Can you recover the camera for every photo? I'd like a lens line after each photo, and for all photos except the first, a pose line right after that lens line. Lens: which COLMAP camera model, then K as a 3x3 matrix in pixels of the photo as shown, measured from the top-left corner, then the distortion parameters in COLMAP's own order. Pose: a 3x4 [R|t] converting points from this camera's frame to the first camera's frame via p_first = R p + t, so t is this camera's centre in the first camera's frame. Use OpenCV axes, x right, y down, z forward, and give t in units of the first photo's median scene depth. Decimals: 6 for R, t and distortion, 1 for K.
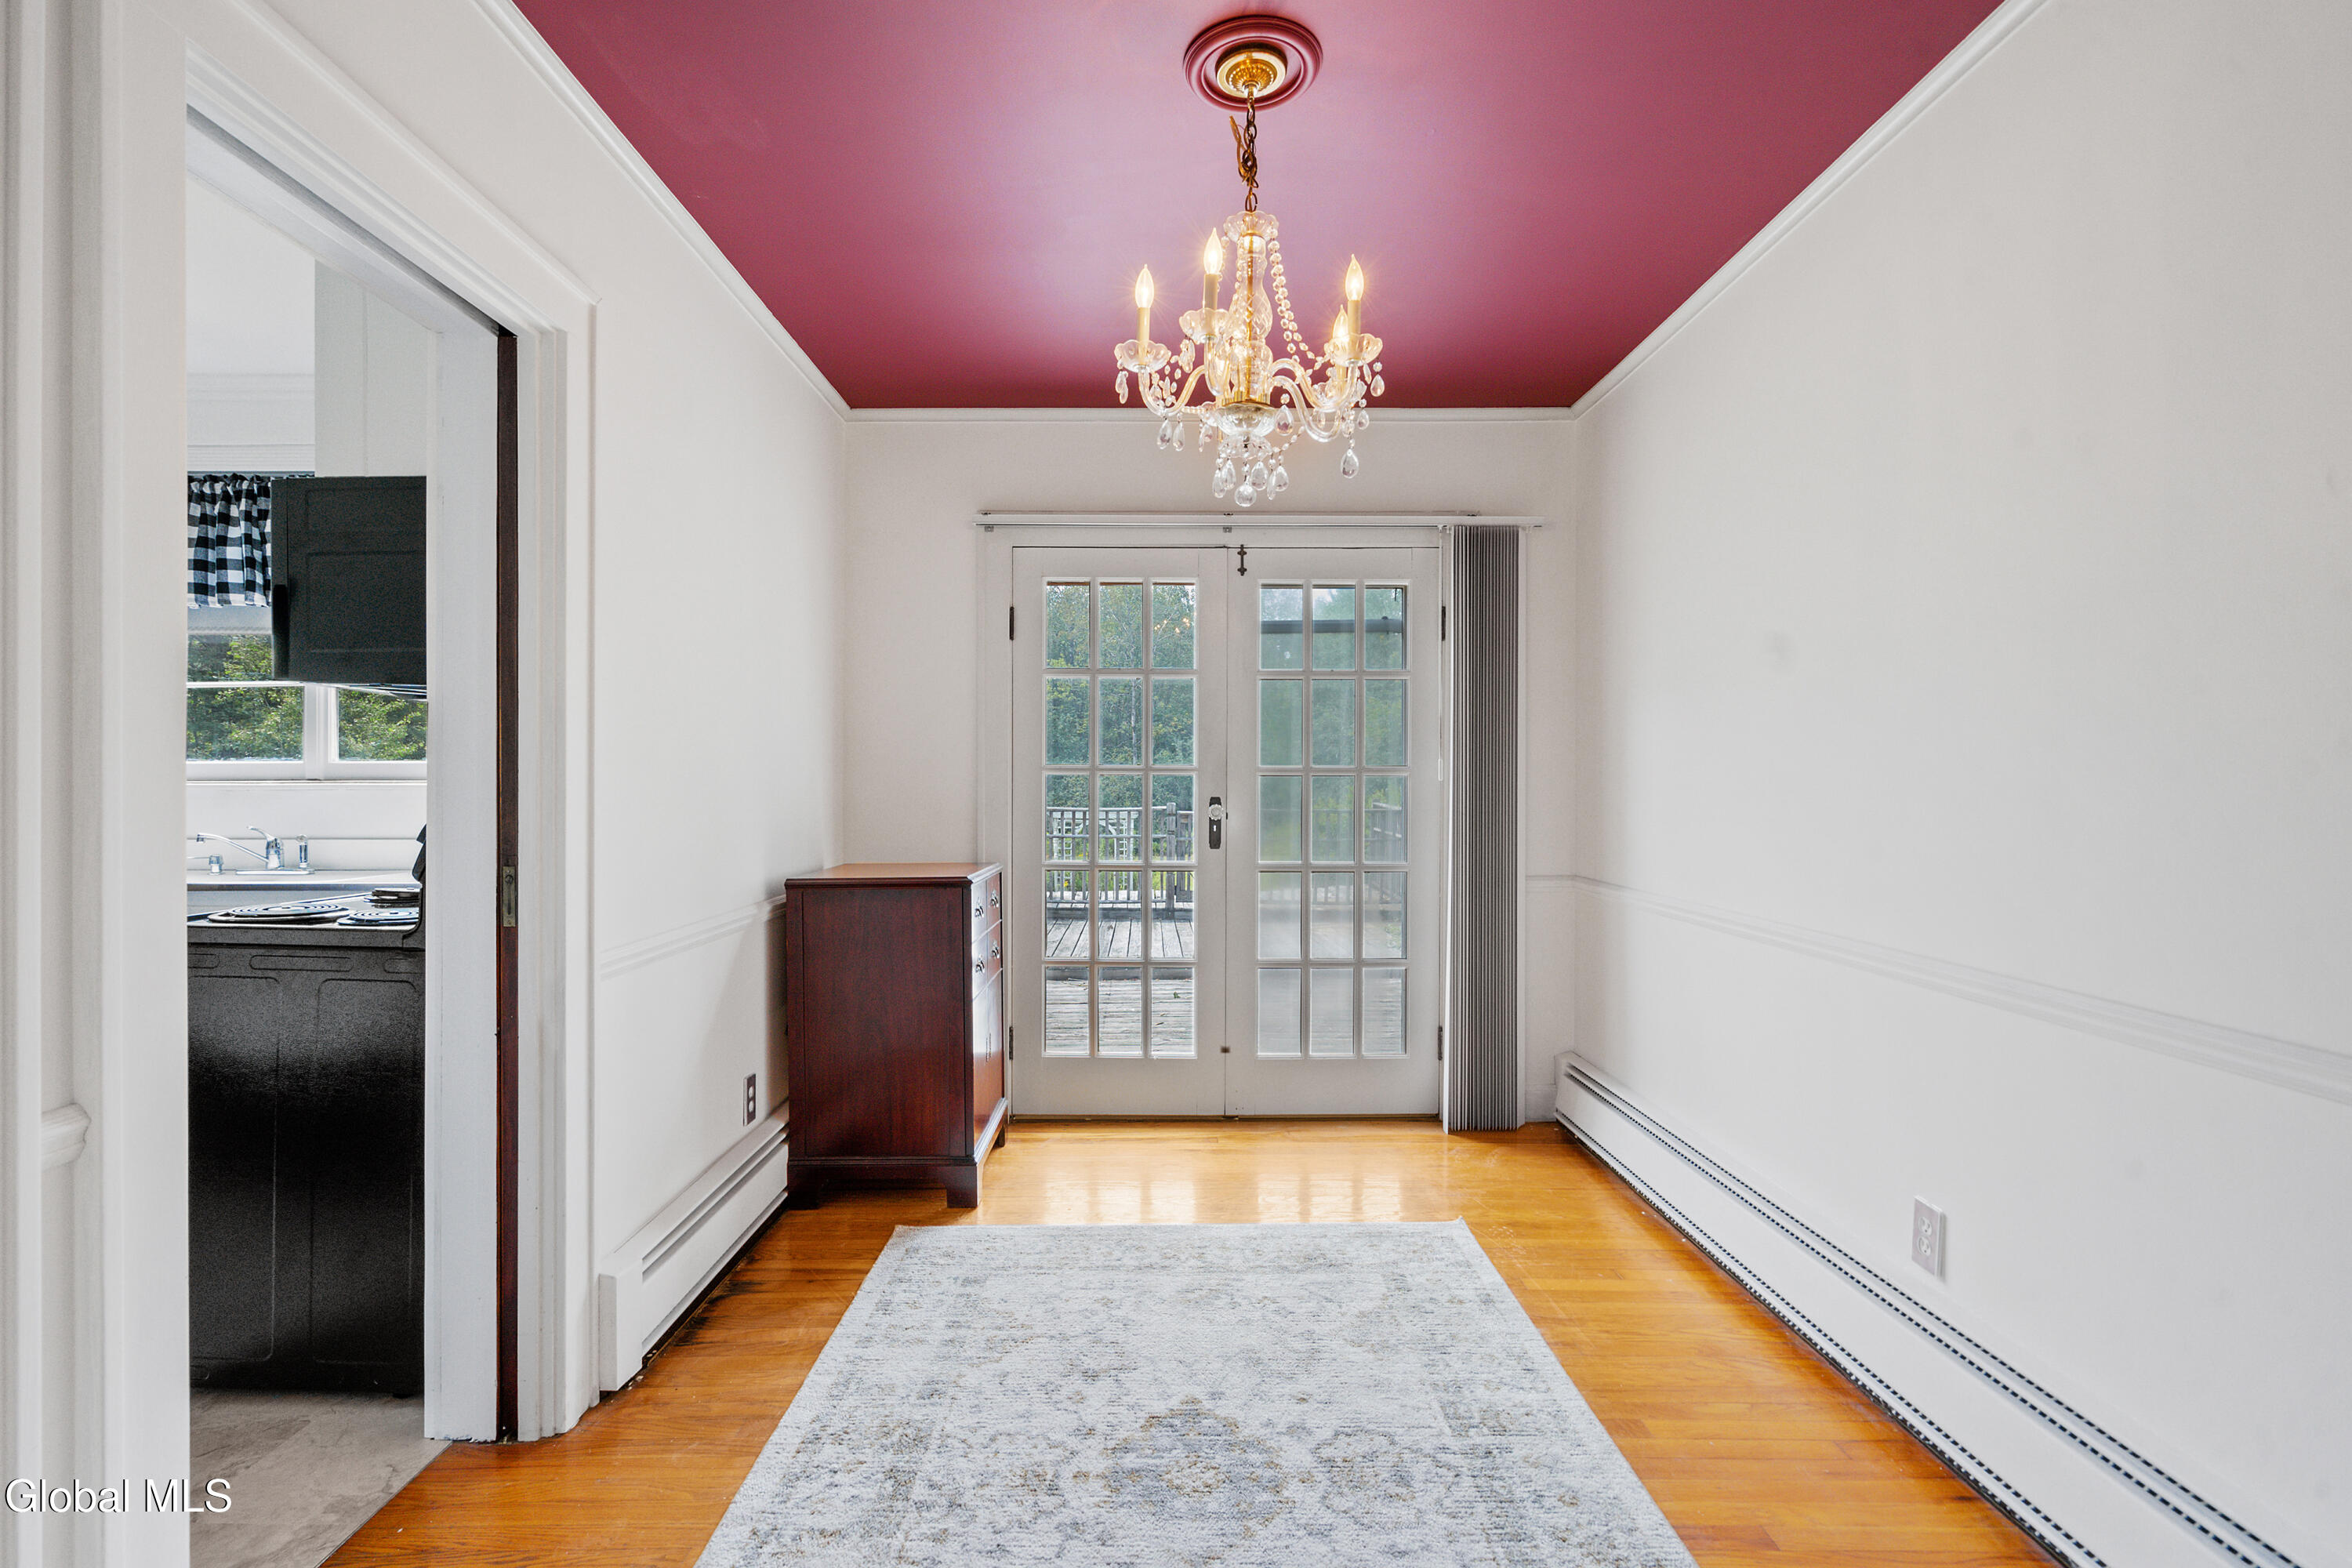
lens RADIAL K [[1074.5, 0, 1158.9], [0, 1074.5, 792.1], [0, 0, 1]] dist [-0.004605, 0.002734]
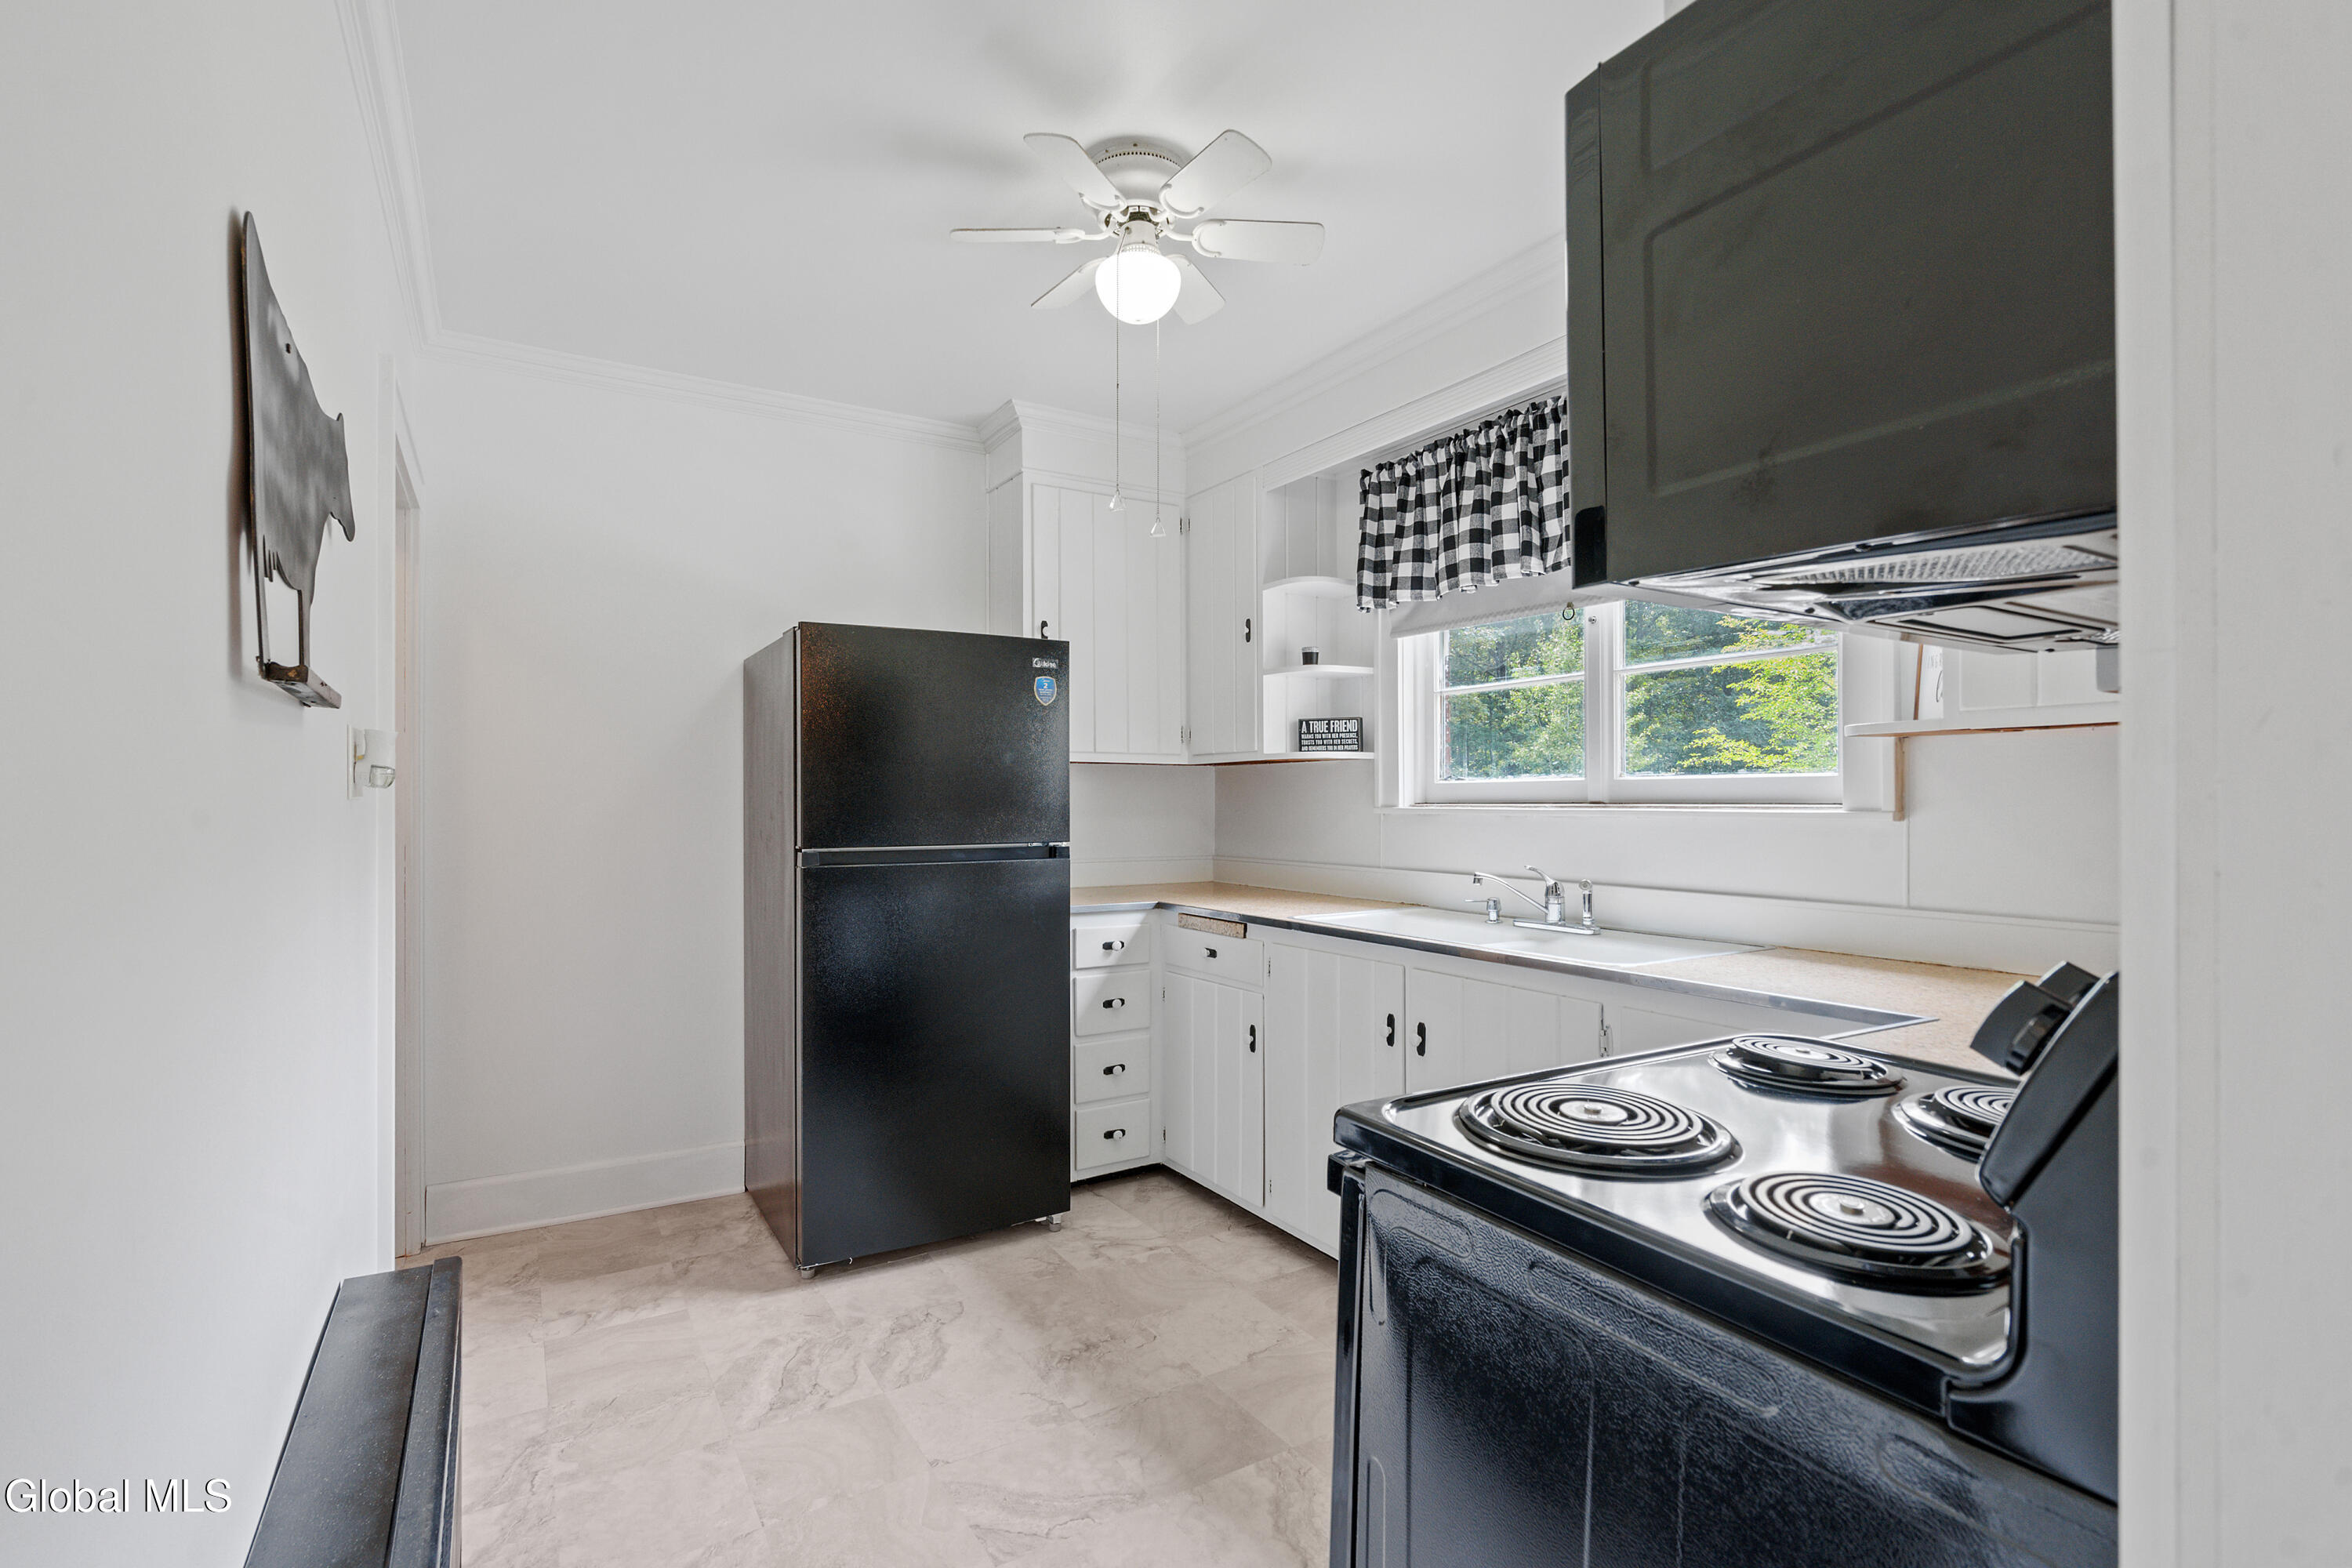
lens RADIAL K [[1074.5, 0, 1165.3], [0, 1074.5, 796.4], [0, 0, 1]] dist [-0.004605, 0.002734]
pose [[0.516274, -0.005754, -0.856404, -0.325528], [0.004196, 0.999982, -0.004190, -0.014559], [0.856413, -0.001430, 0.516289, 0.383937]]
